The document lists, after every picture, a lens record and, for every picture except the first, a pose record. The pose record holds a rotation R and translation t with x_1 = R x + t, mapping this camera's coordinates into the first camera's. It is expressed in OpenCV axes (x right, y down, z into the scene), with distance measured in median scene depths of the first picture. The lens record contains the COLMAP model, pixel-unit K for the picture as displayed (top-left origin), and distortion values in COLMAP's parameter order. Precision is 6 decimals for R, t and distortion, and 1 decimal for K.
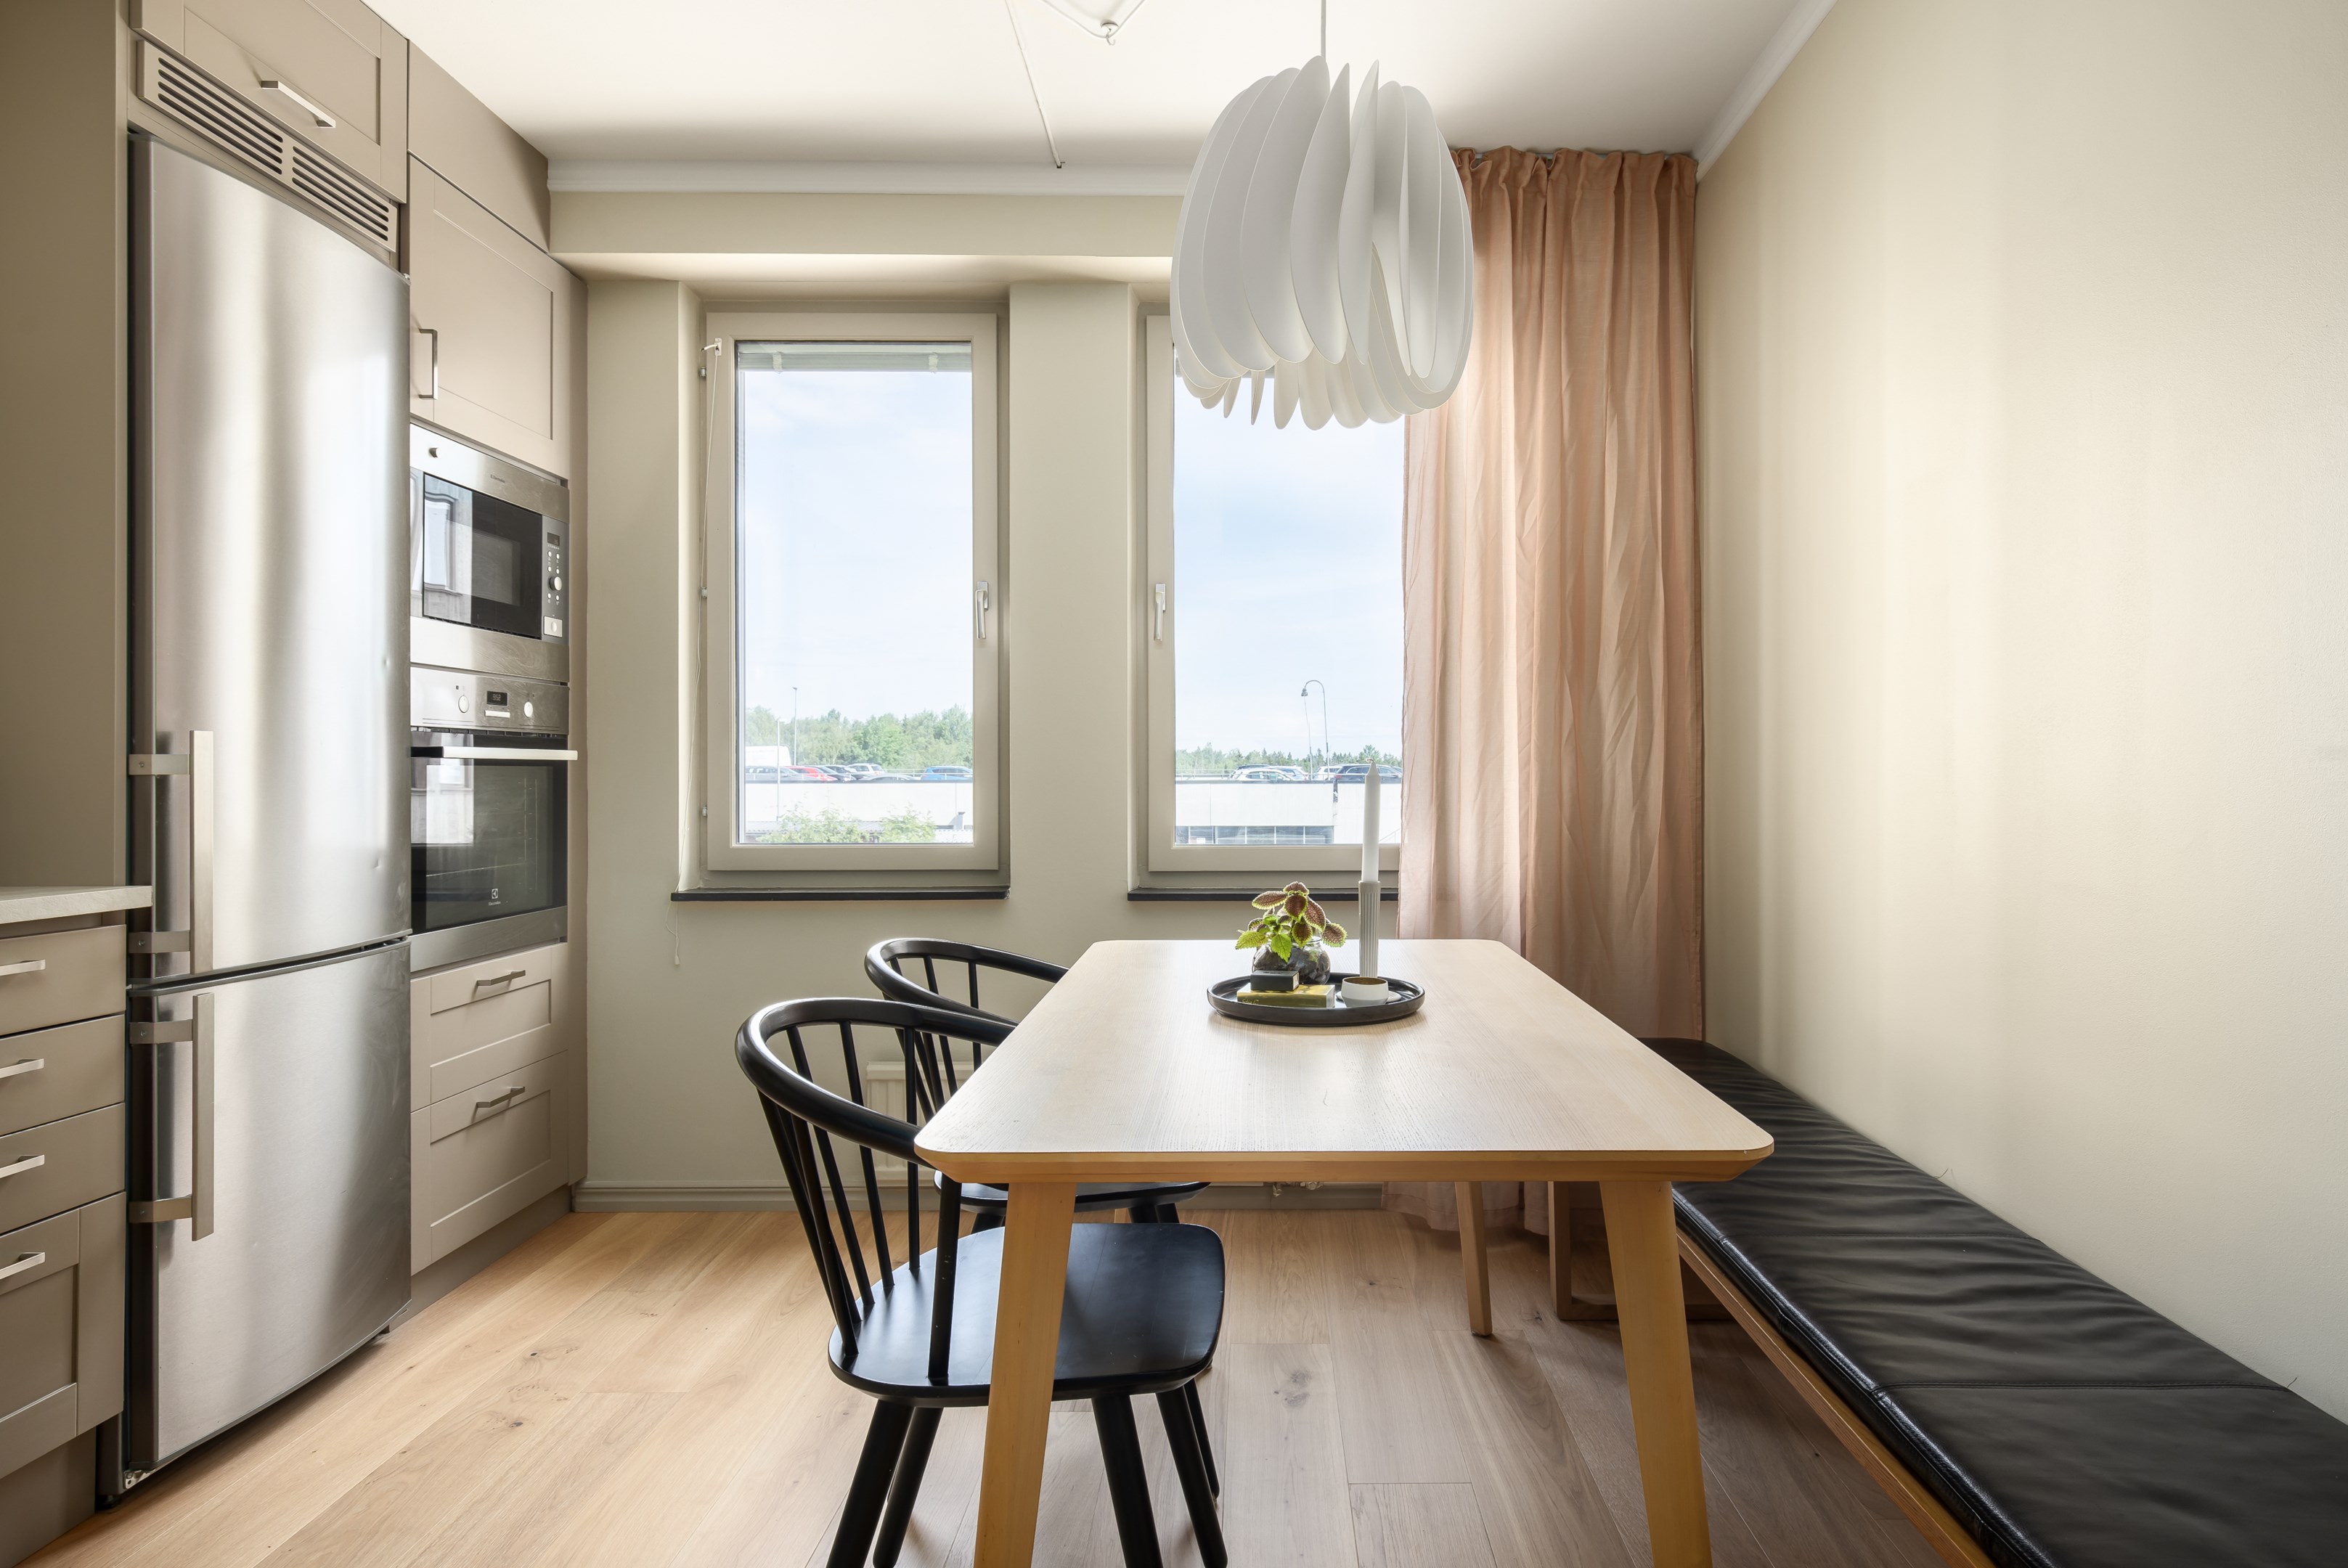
lens RADIAL K [[1302.4, 0, 1232.0], [0, 1302.4, 770.1], [0, 0, 1]] dist [0.015289, -0.005270]
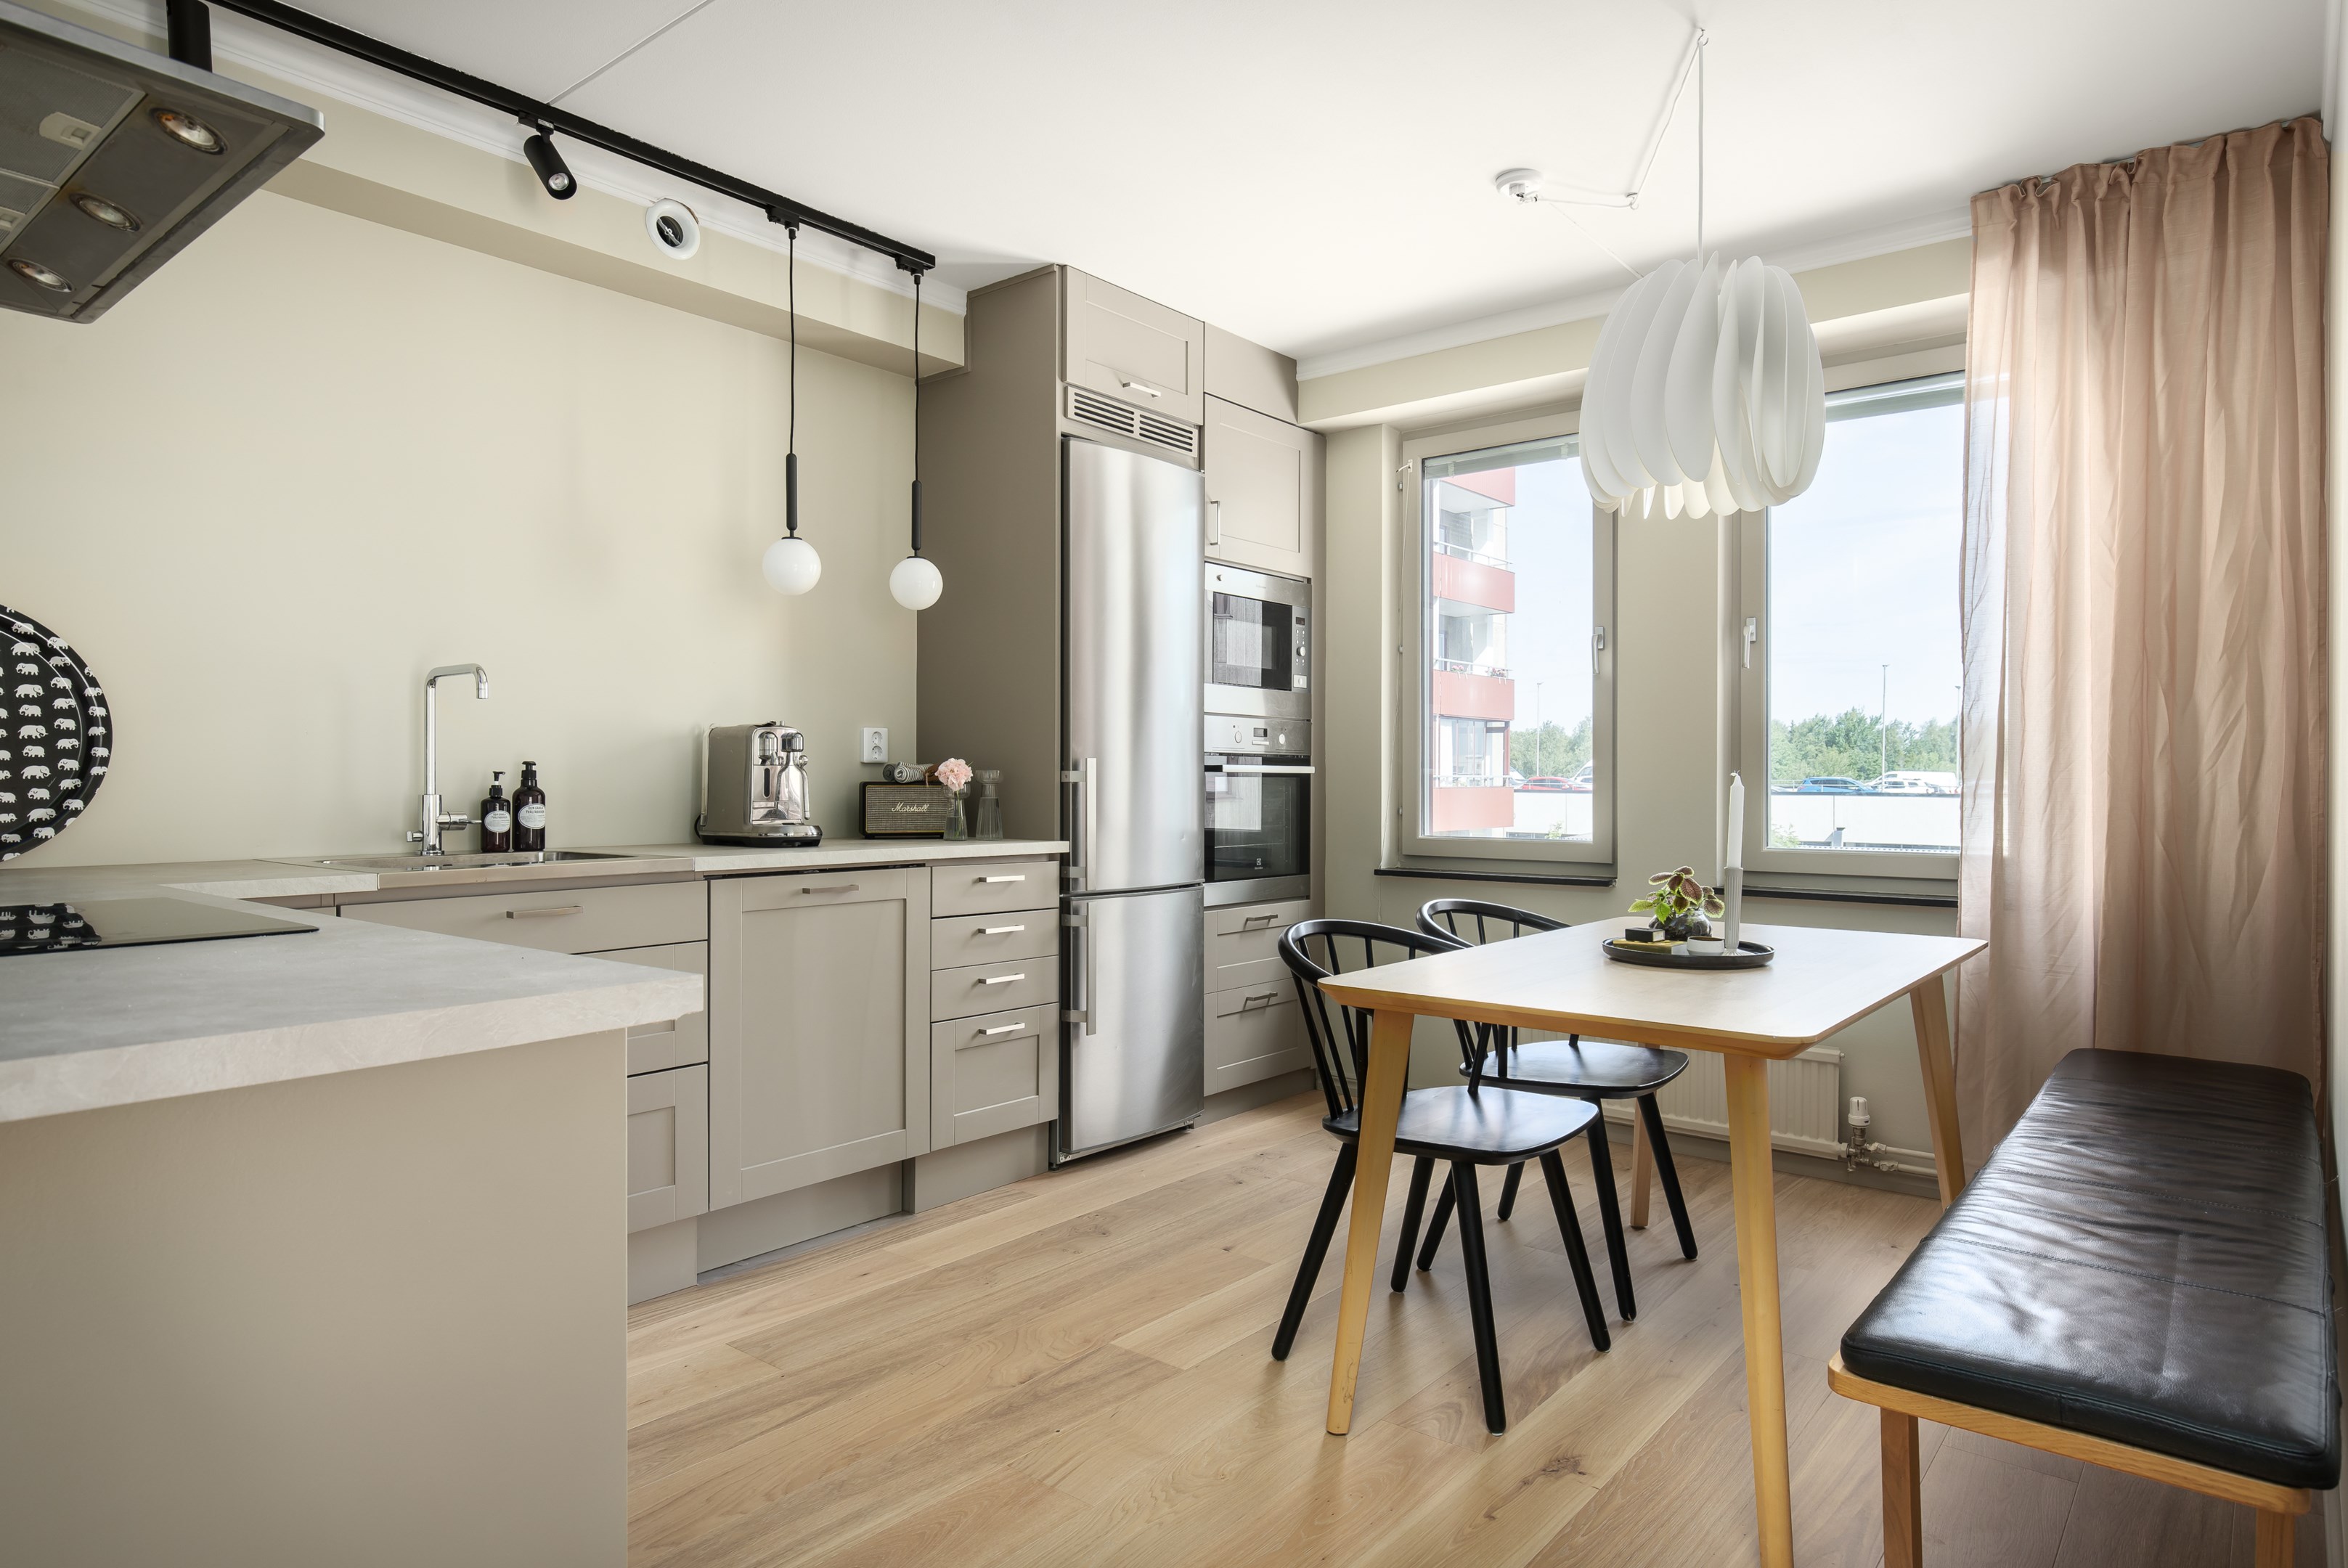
lens RADIAL K [[1351.7, 0, 1173.4], [0, 1351.7, 804.6], [0, 0, 1]] dist [0.045534, 0.002177]
pose [[0.773126, 0.015146, -0.634071, 0.371943], [-0.004118, 0.999814, 0.018862, -0.000909], [0.634239, -0.011972, 0.773045, -0.286458]]
